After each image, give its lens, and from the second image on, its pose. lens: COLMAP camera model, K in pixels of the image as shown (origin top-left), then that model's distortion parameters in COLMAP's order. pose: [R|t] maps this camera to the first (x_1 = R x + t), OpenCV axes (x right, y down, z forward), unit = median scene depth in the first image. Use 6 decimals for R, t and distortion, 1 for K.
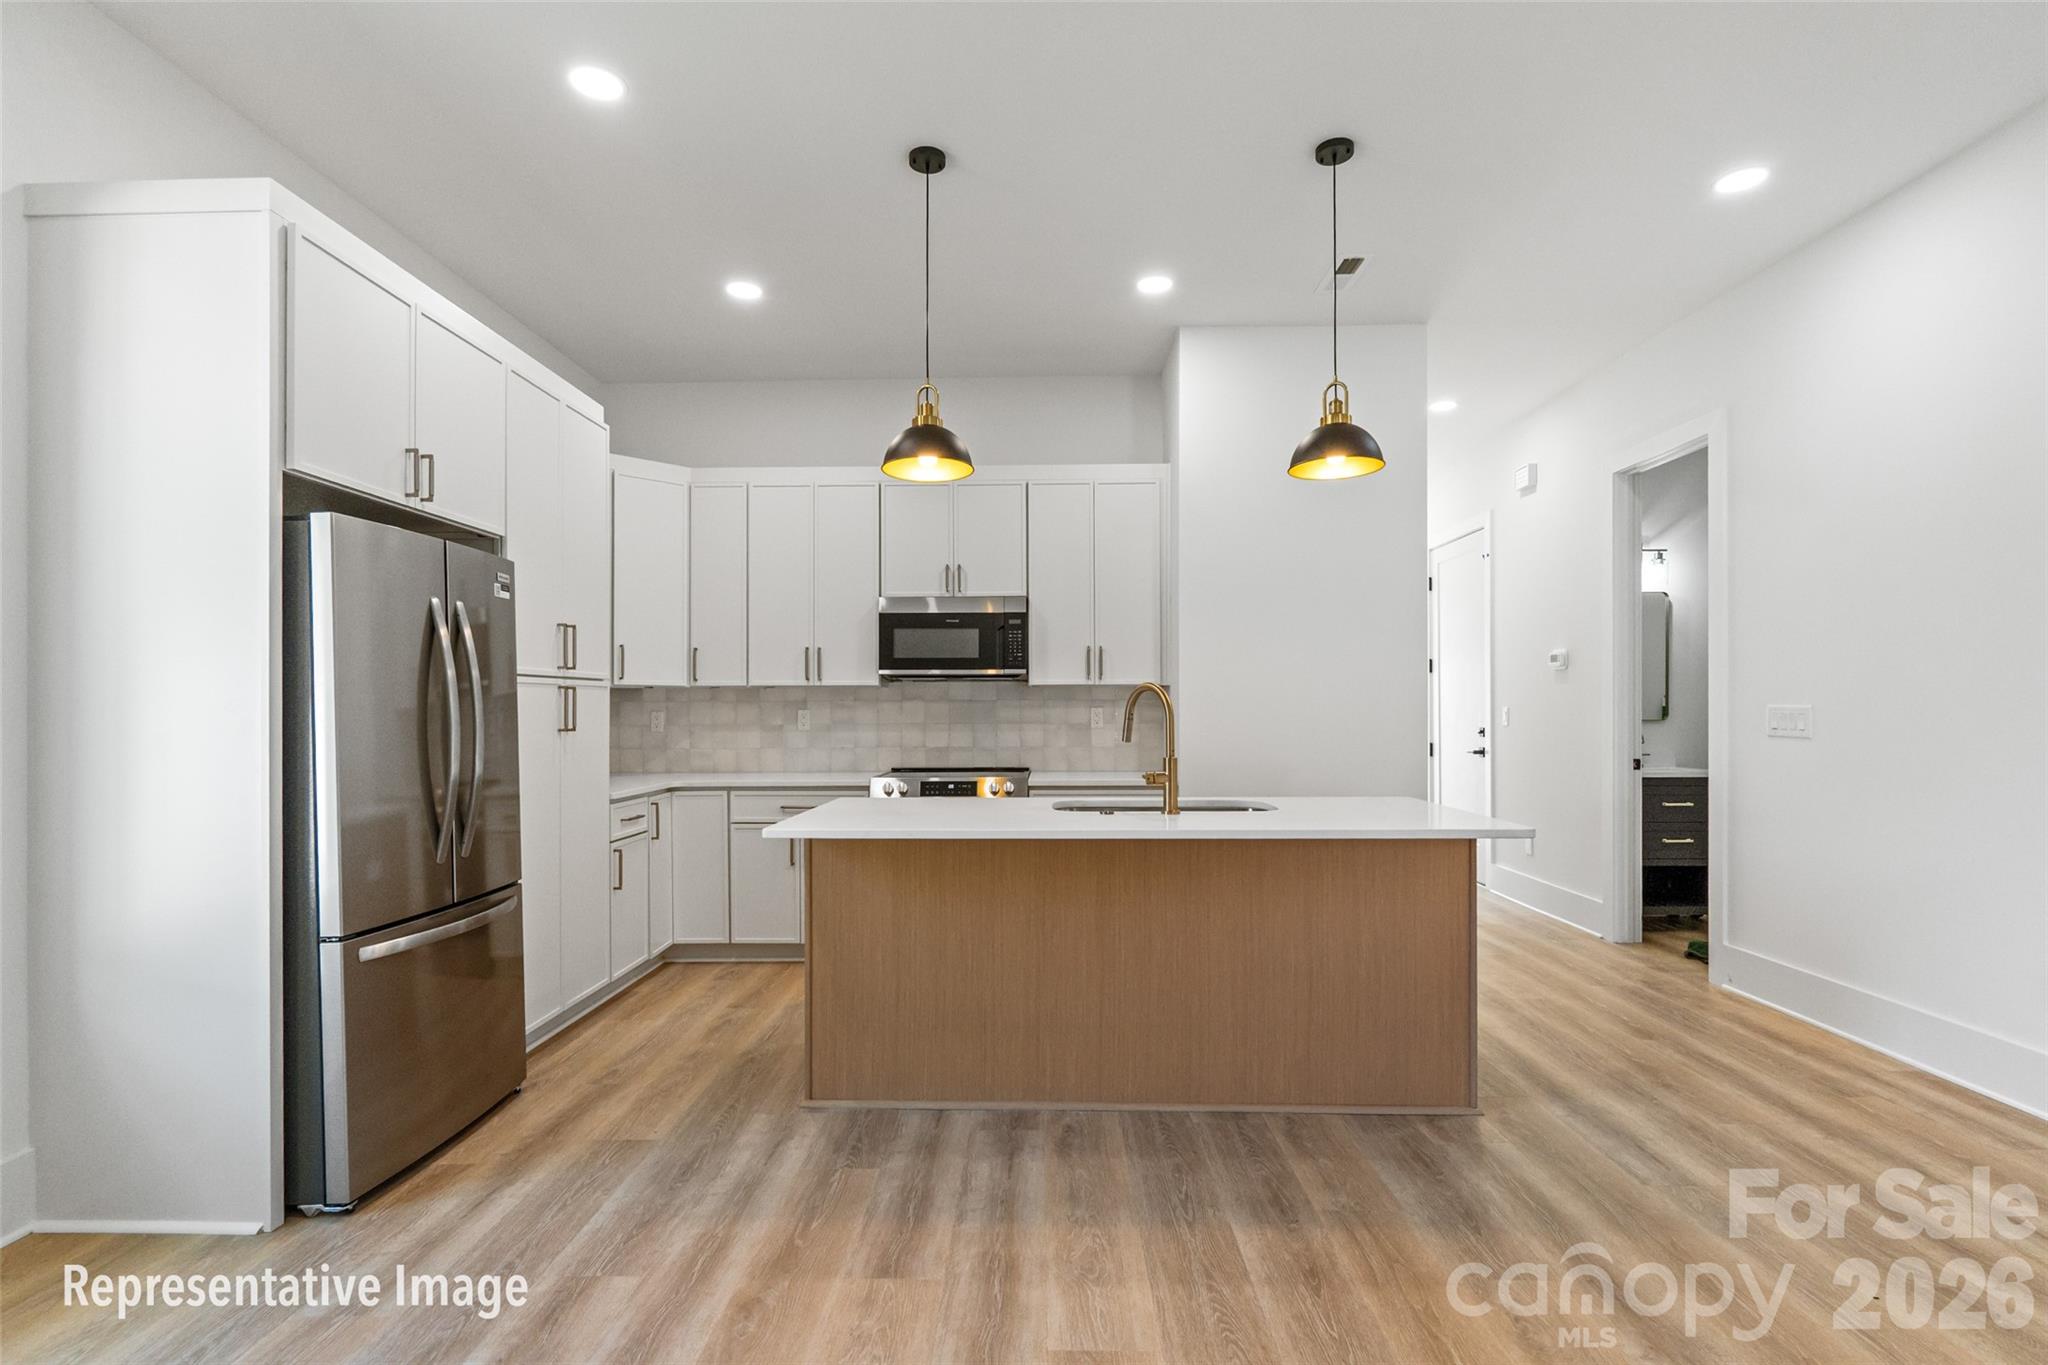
lens RADIAL K [[954.3, 0, 1023.6], [0, 954.3, 707.7], [0, 0, 1]] dist [-0.008736, 0.001256]
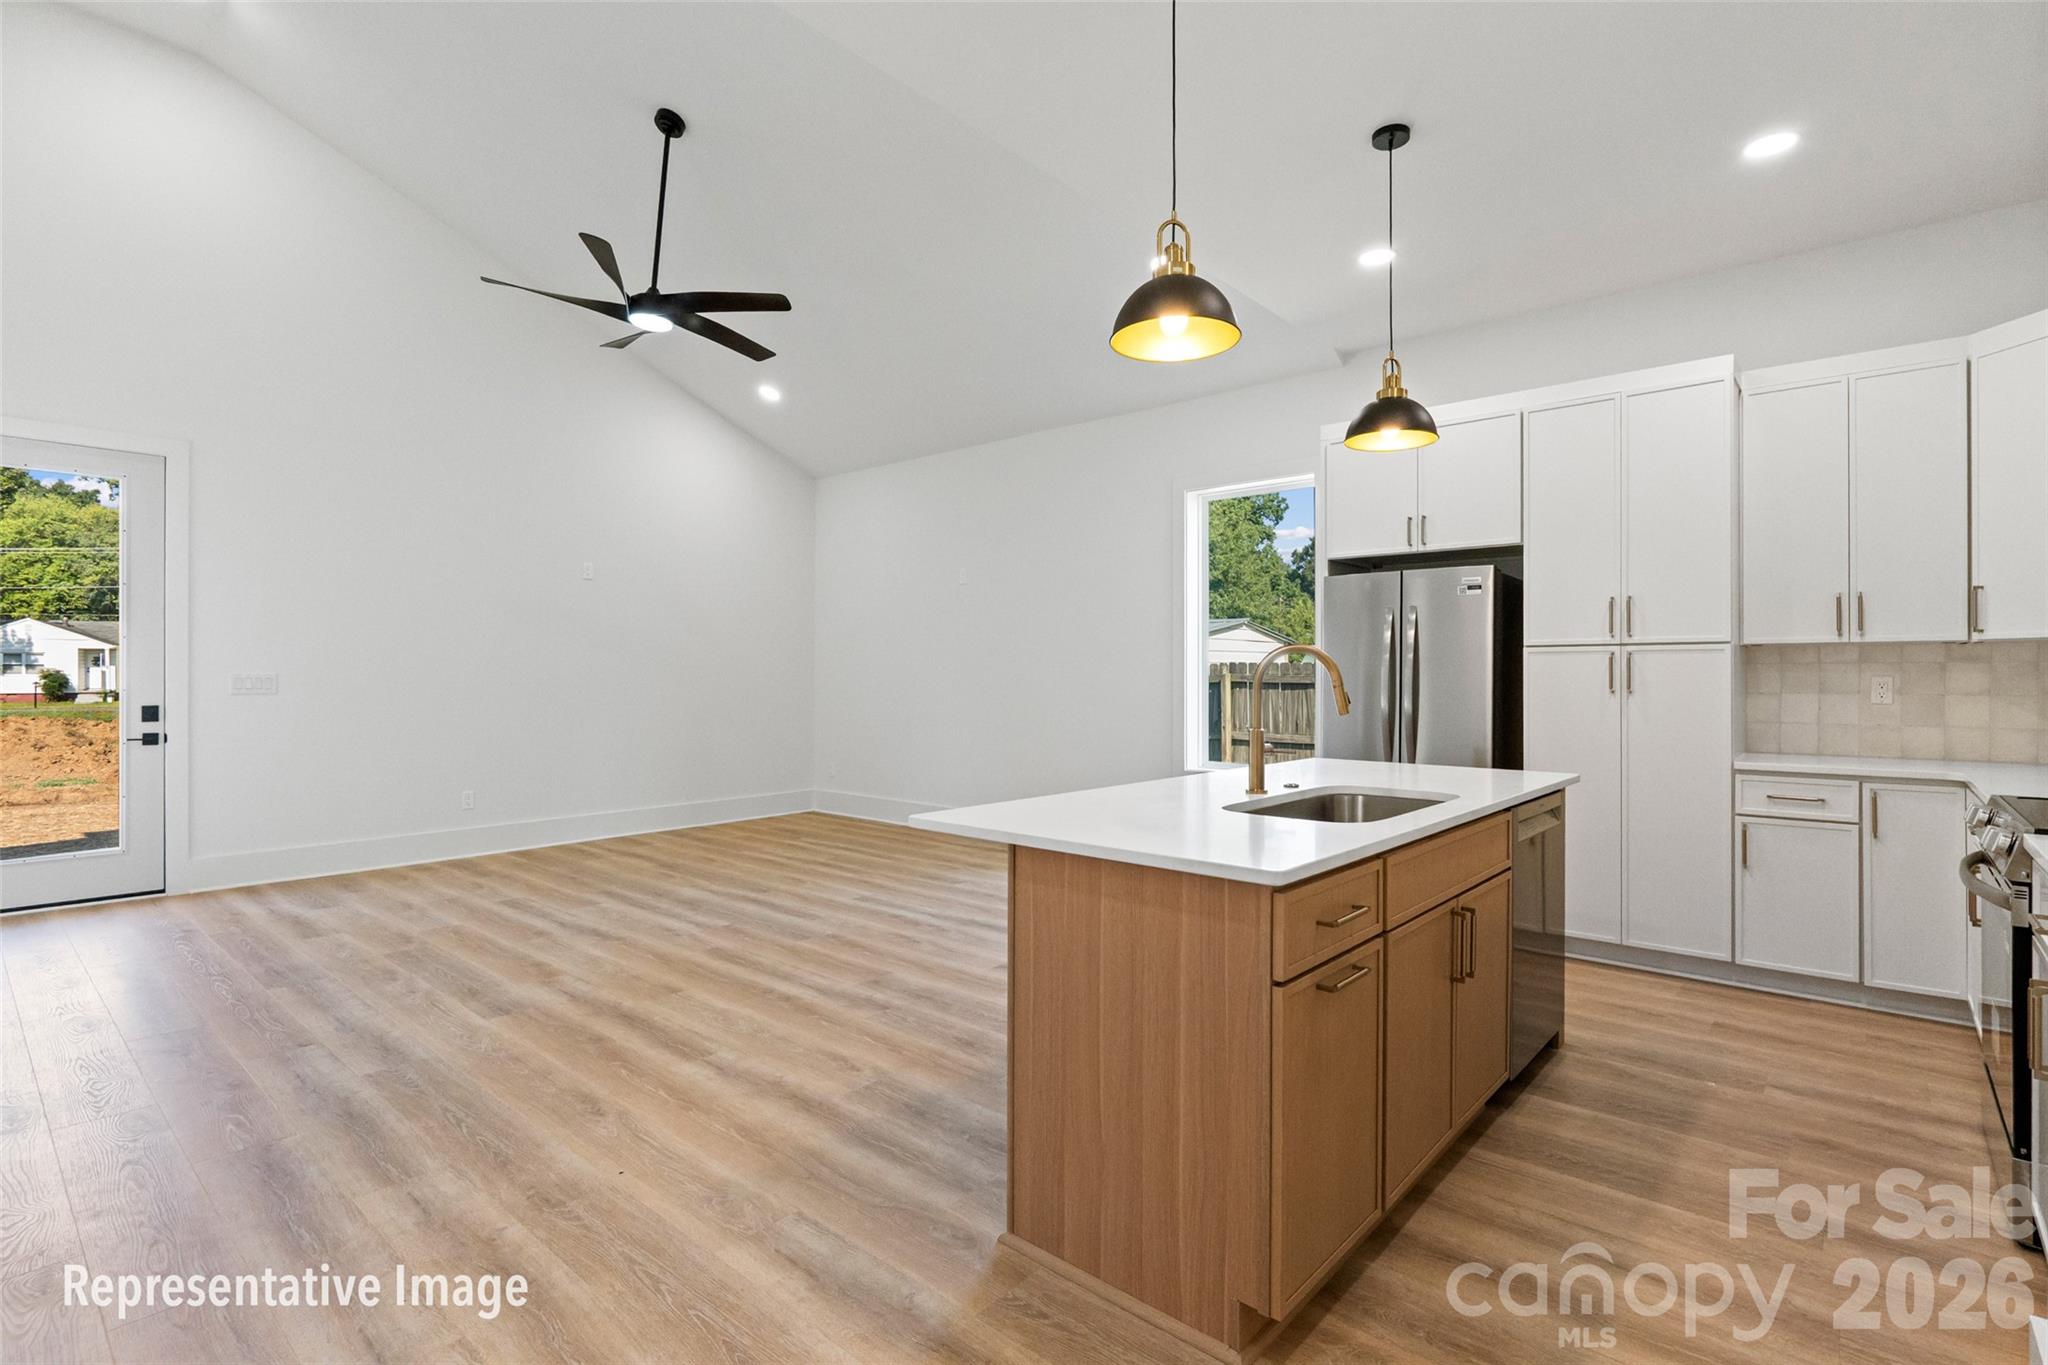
lens RADIAL K [[954.3, 0, 1025.3], [0, 954.3, 670.4], [0, 0, 1]] dist [-0.008736, 0.001256]
pose [[-0.638415, -0.002705, -0.769688, 0.632120], [-0.000159, 0.999994, -0.003383, 0.001608], [0.769693, -0.002038, -0.638411, 0.908887]]
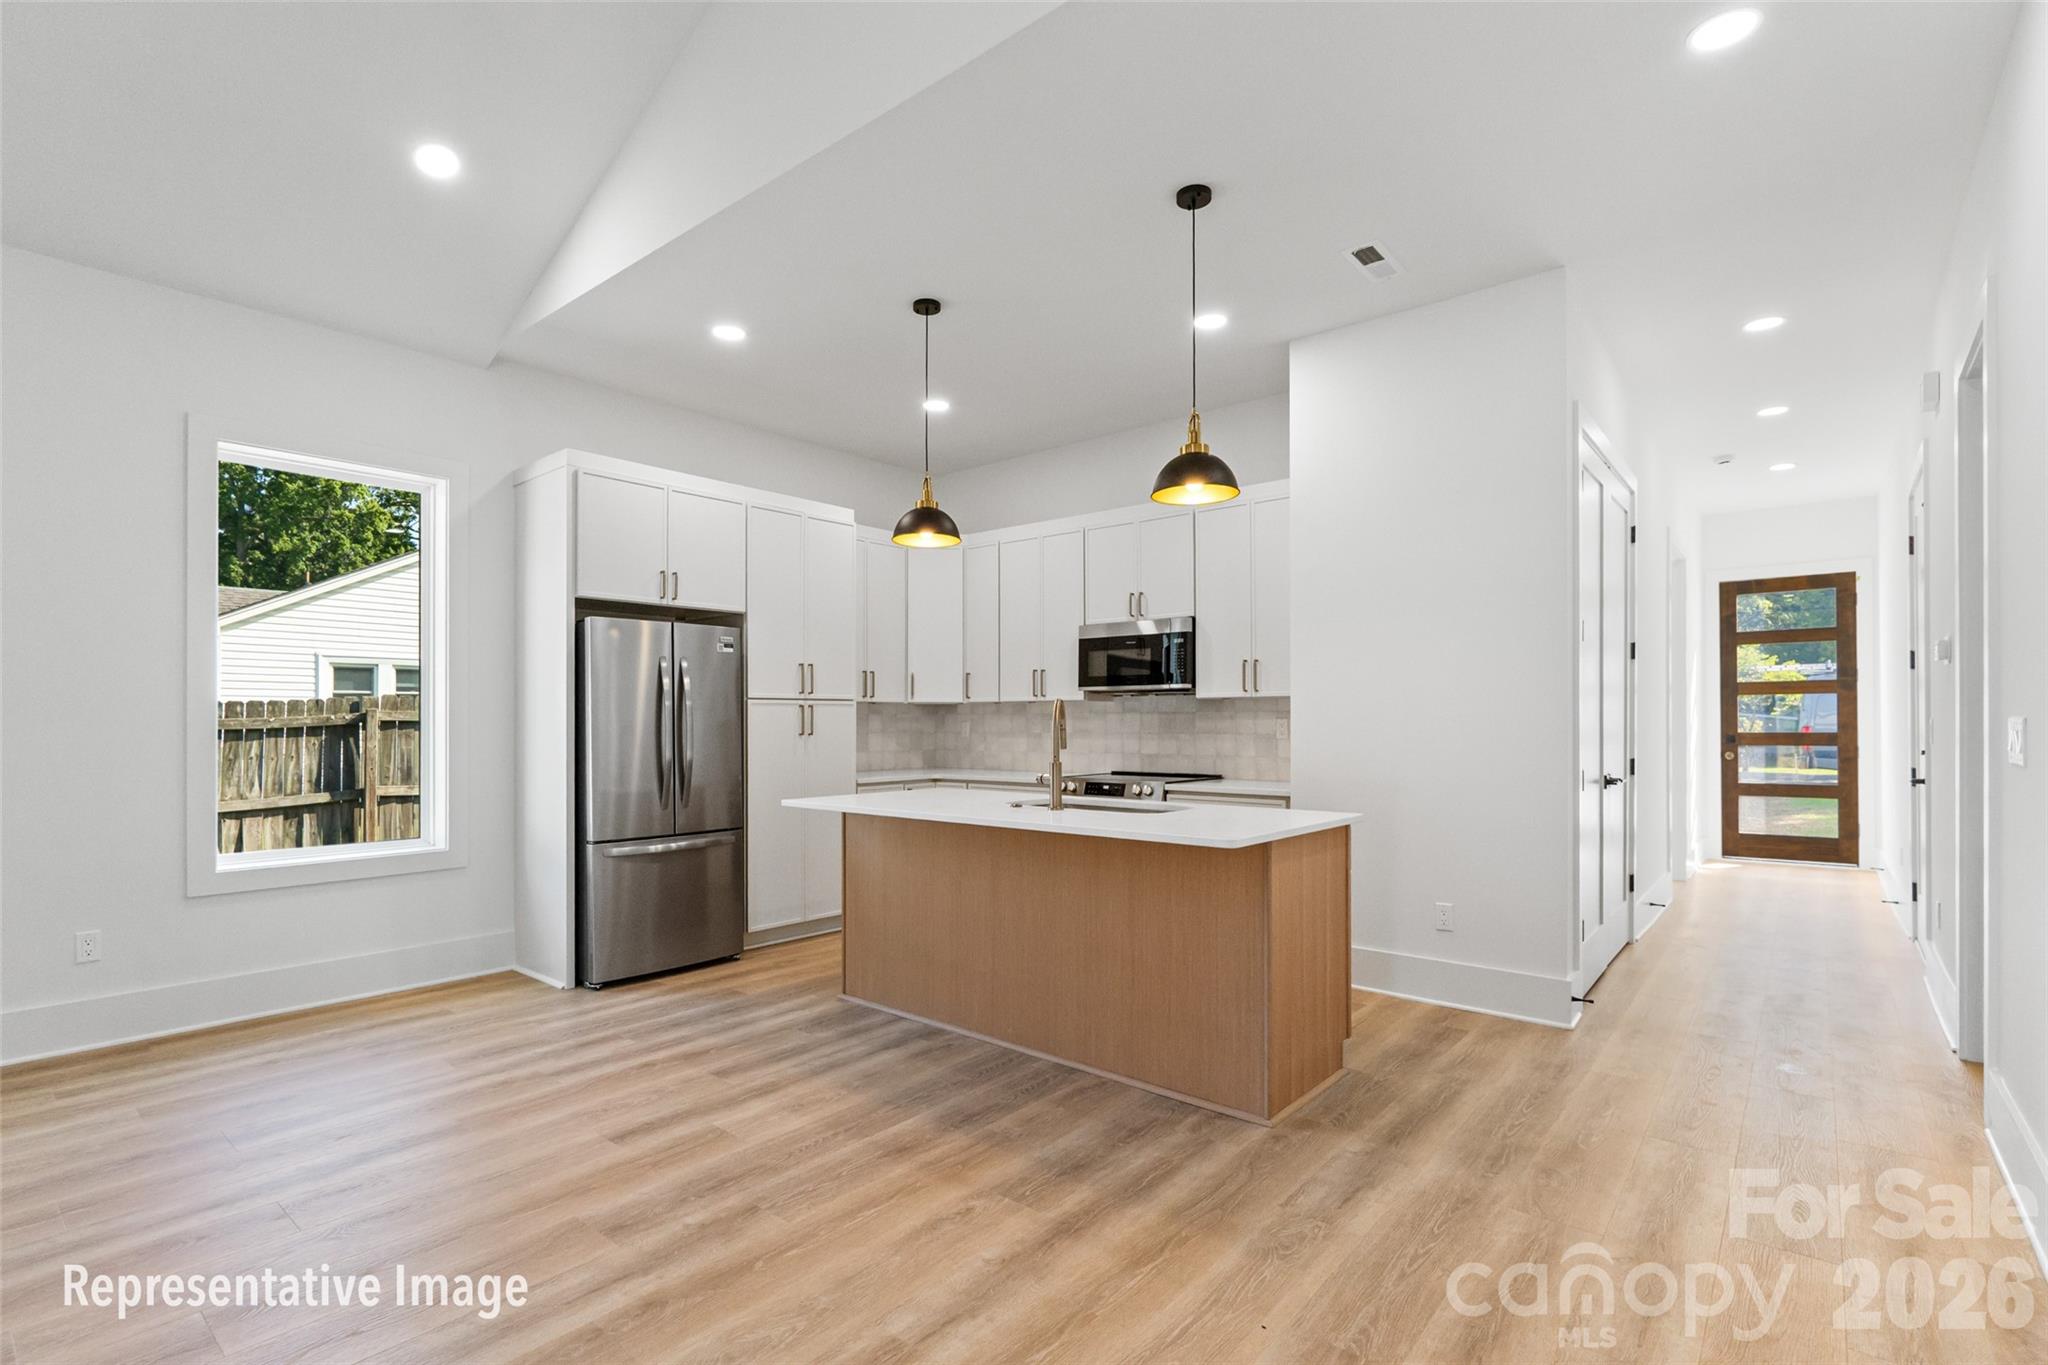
lens RADIAL K [[954.3, 0, 1011.8], [0, 954.3, 715.3], [0, 0, 1]] dist [-0.008736, 0.001256]
pose [[0.773101, -0.002539, -0.634278, 0.561112], [0.001311, 0.999996, -0.002404, -0.001902], [0.634281, 0.001027, 0.773102, 0.033018]]
